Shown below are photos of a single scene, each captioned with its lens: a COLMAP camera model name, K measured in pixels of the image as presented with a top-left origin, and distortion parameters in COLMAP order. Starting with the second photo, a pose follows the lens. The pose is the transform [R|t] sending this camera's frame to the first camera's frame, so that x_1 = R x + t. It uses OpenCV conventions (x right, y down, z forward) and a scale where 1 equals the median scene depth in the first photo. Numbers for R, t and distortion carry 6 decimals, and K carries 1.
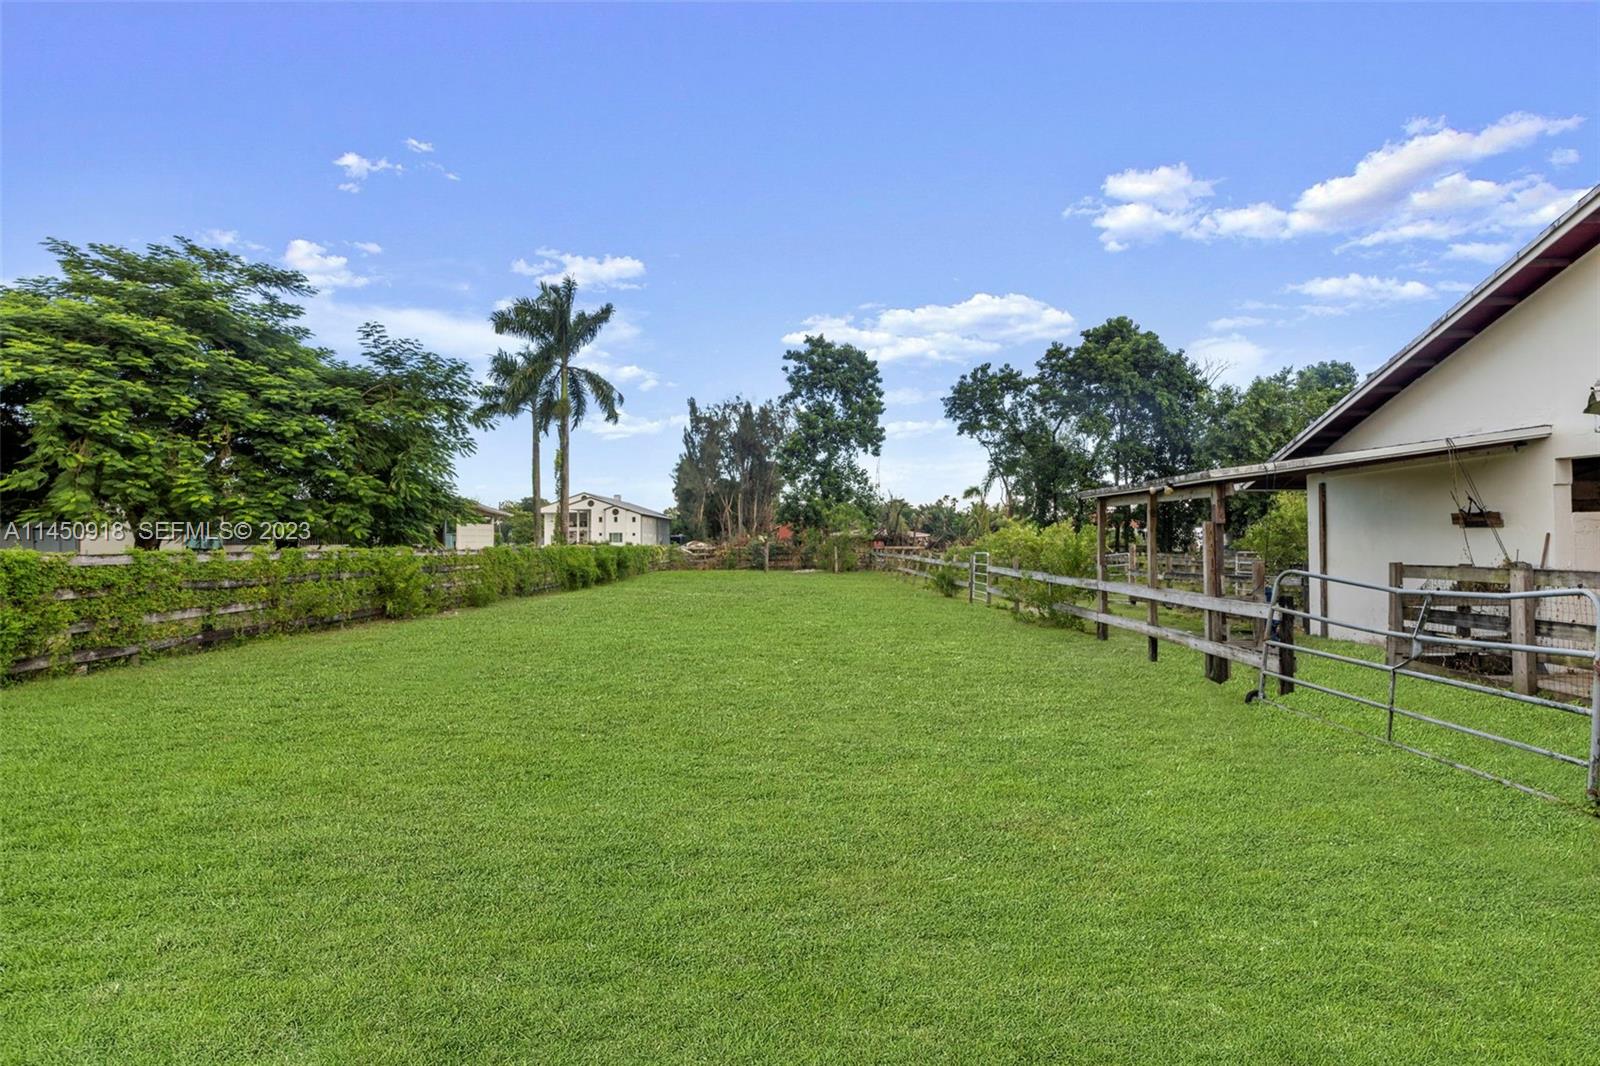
lens RADIAL K [[782.0, 0, 807.0], [0, 782.0, 533.0], [0, 0, 1]] dist [0.000412, -0.000728]
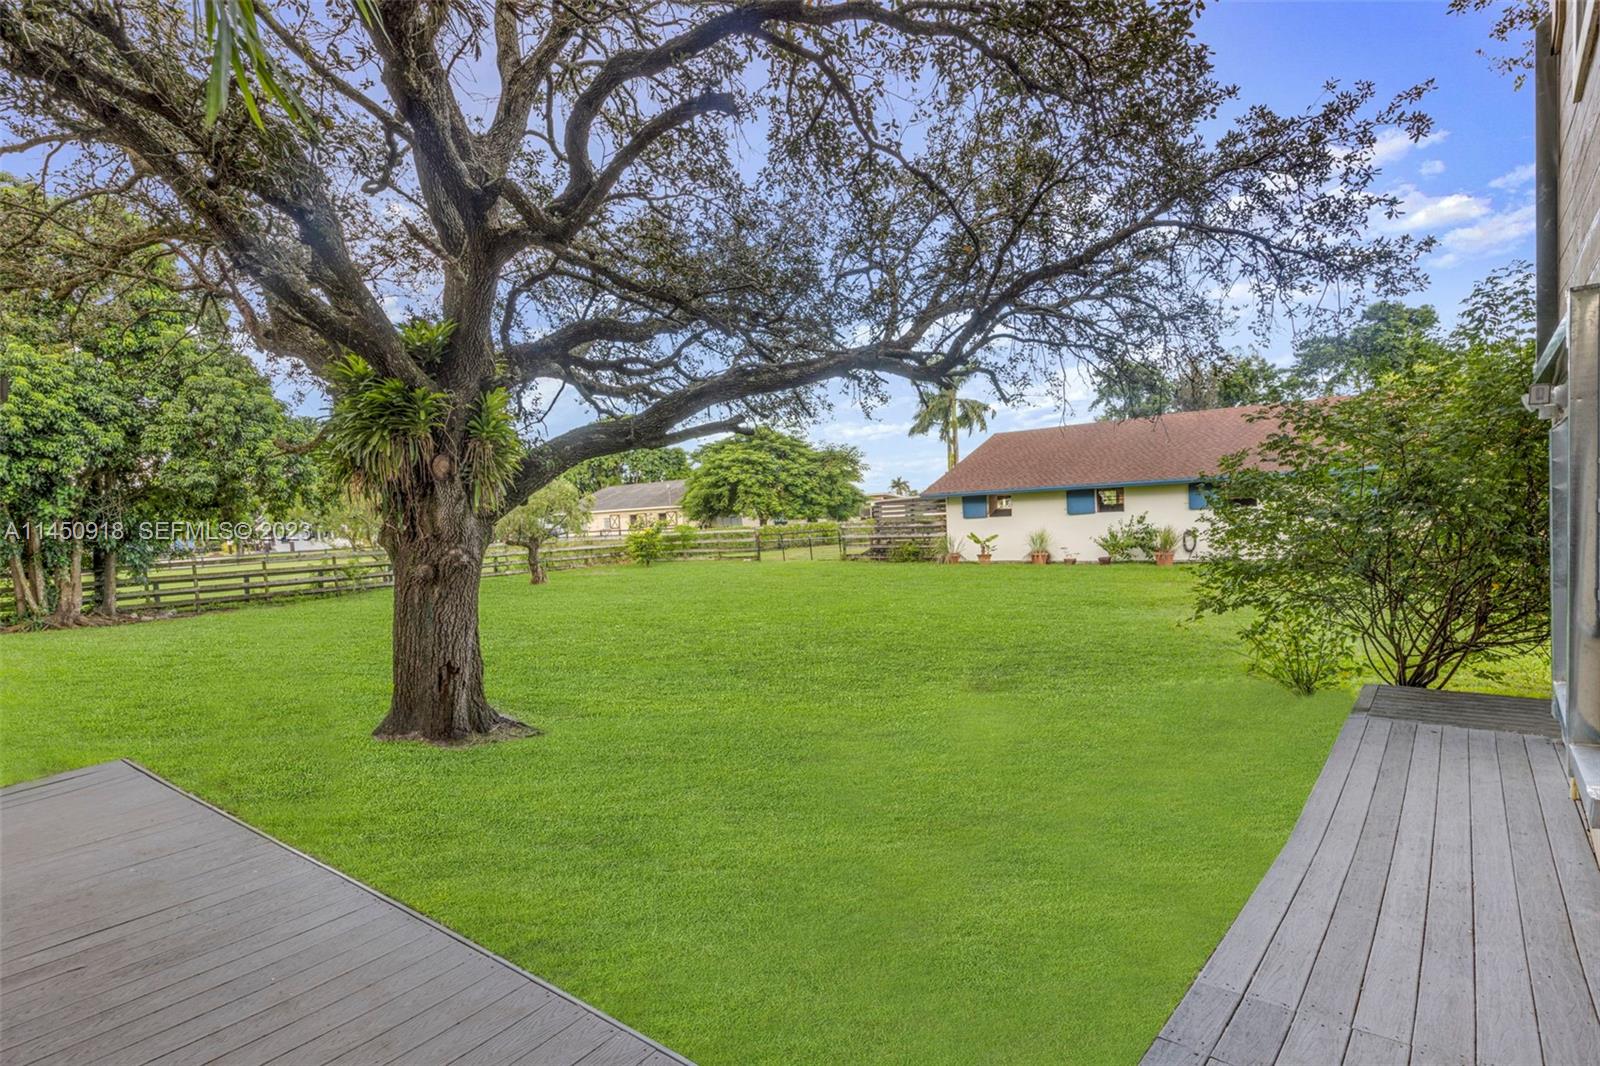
lens RADIAL K [[782.0, 0, 807.0], [0, 782.0, 533.0], [0, 0, 1]] dist [0.000412, -0.000728]
pose [[0.816270, -0.022469, -0.577233, 0.620831], [0.053119, 0.997929, 0.036271, -0.027688], [0.575223, -0.060269, 0.815774, -0.819428]]
